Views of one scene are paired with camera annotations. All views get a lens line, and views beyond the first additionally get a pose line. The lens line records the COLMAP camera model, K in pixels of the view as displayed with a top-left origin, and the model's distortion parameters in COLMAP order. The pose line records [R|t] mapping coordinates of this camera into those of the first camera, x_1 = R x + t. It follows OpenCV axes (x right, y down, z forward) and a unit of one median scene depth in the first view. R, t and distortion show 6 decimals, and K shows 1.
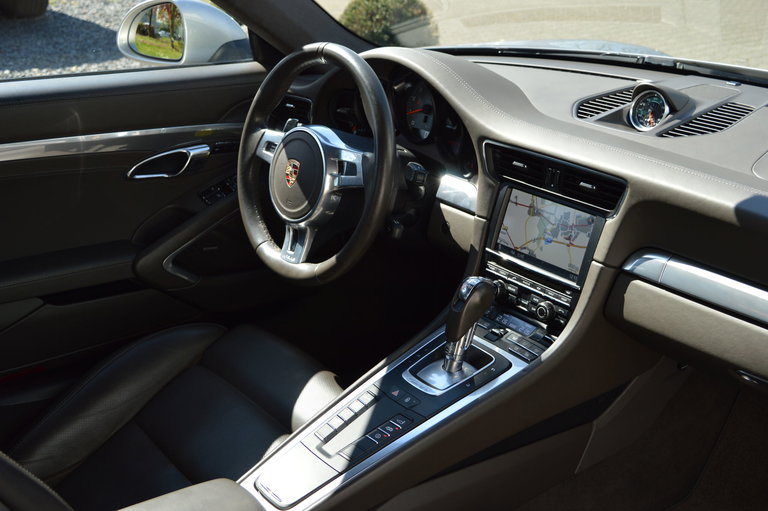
lens RADIAL K [[972.7, 0, 384.7], [0, 972.7, 255.5], [0, 0, 1]] dist [-0.023681, 0.000000]
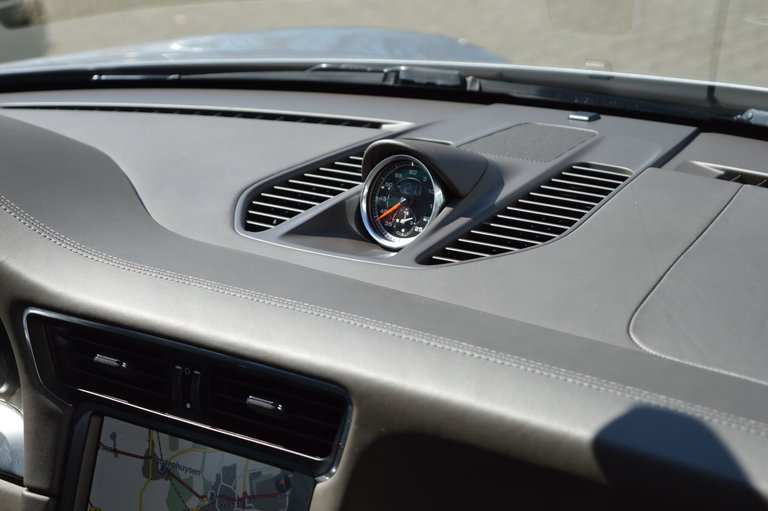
lens RADIAL K [[1902.8, 0, 384.5], [0, 1902.8, 256.8], [0, 0, 1]] dist [0.171972, 0.000000]
pose [[0.975343, -0.098582, 0.197452, 0.092551], [0.116426, 0.989901, -0.080877, -0.055541], [-0.187485, 0.101872, 0.976971, 0.160317]]
